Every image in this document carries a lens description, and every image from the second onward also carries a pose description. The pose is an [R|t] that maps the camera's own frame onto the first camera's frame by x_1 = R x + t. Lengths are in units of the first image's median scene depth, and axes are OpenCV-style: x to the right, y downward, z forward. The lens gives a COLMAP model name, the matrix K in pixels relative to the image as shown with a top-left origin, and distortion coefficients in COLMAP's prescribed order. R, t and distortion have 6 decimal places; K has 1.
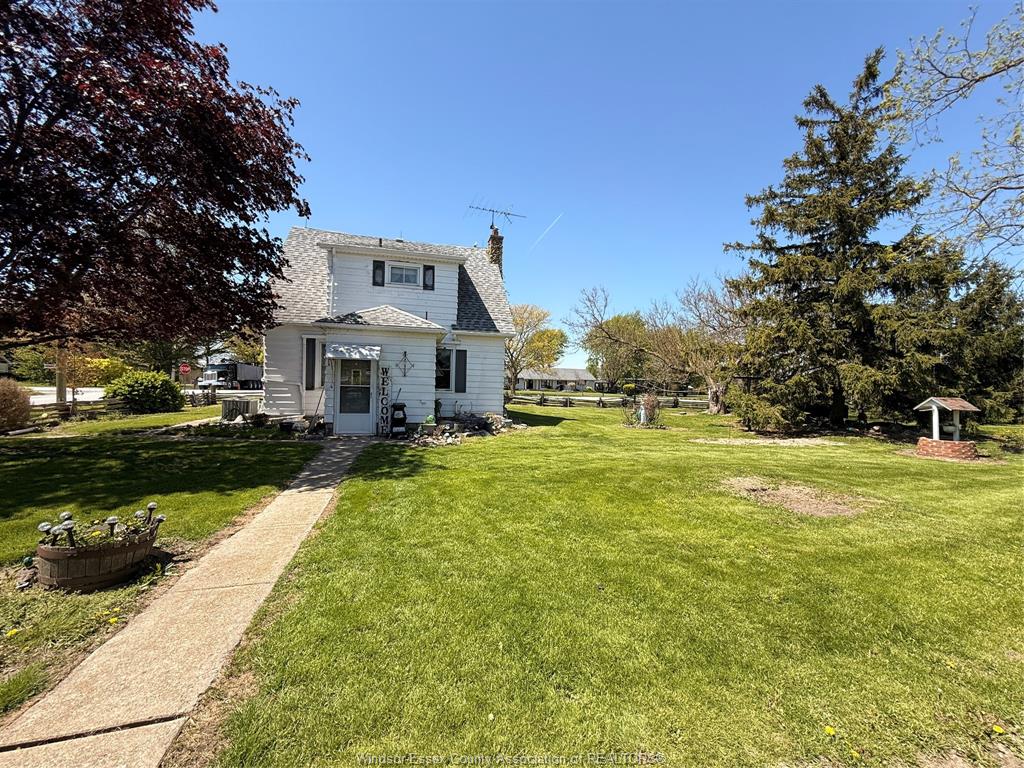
lens RADIAL K [[410.1, 0, 511.7], [0, 410.1, 383.2], [0, 0, 1]] dist [-0.001135, 0.000090]
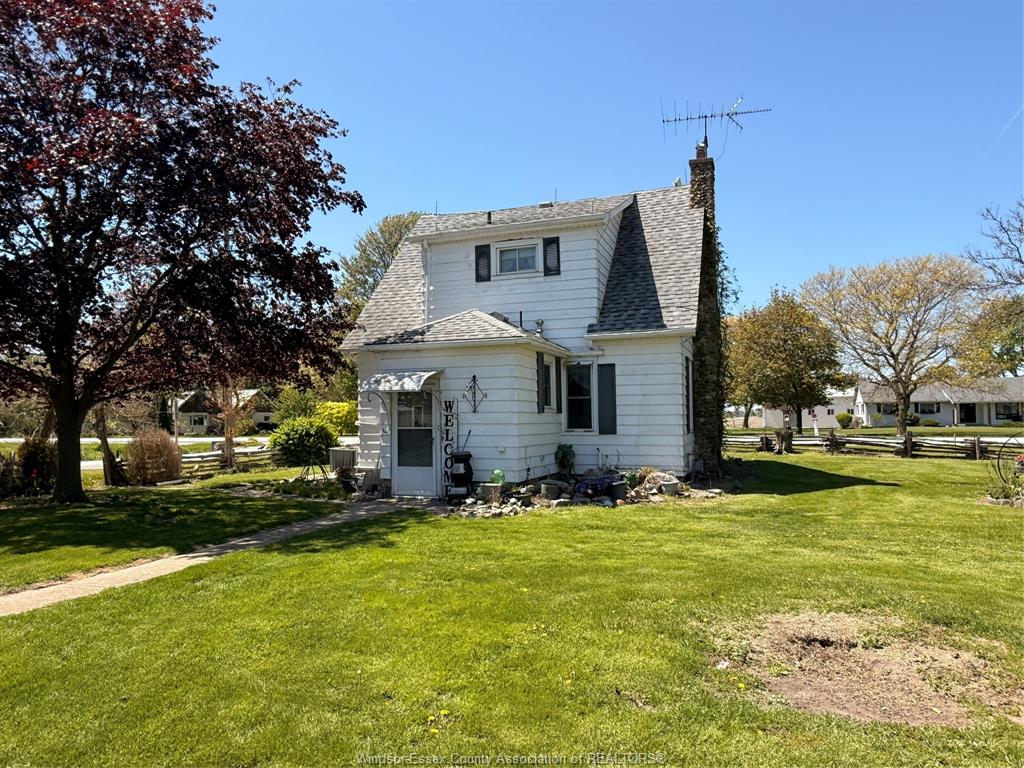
lens RADIAL K [[685.6, 0, 510.5], [0, 685.6, 386.5], [0, 0, 1]] dist [-0.011277, -0.002398]
pose [[0.818181, -0.060545, -0.571764, 0.350242], [0.032234, 0.997706, -0.059522, 0.008429], [0.574056, 0.030270, 0.818256, 0.089055]]
